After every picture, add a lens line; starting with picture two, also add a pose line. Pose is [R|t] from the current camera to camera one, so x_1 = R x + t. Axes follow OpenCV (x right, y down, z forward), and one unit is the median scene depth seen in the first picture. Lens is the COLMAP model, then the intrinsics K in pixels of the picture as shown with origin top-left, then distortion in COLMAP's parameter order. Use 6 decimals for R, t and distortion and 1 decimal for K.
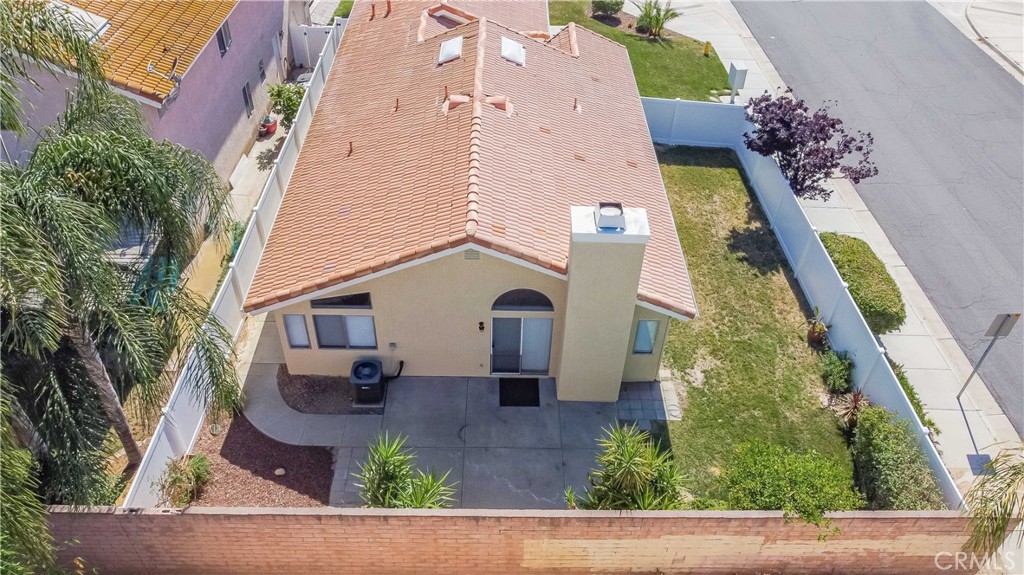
lens RADIAL K [[762.8, 0, 496.6], [0, 762.8, 282.1], [0, 0, 1]] dist [-0.011509, -0.001184]
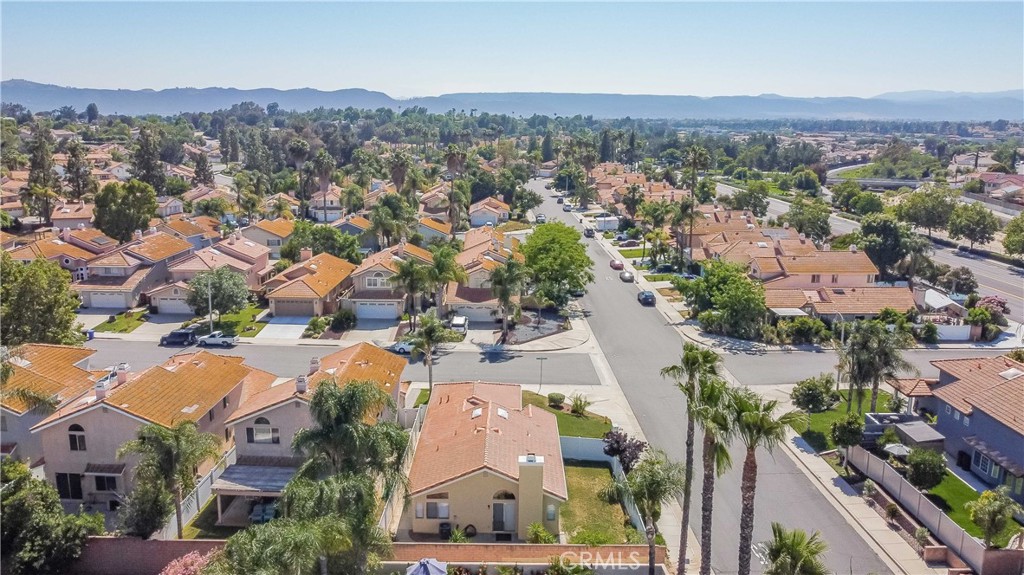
lens RADIAL K [[762.8, 0, 496.6], [0, 762.8, 282.1], [0, 0, 1]] dist [-0.011509, -0.001184]
pose [[0.999904, -0.006955, -0.011945, 0.039115], [0.000088, 0.867370, -0.497664, 0.617782], [0.013822, 0.497616, 0.867287, -1.499451]]
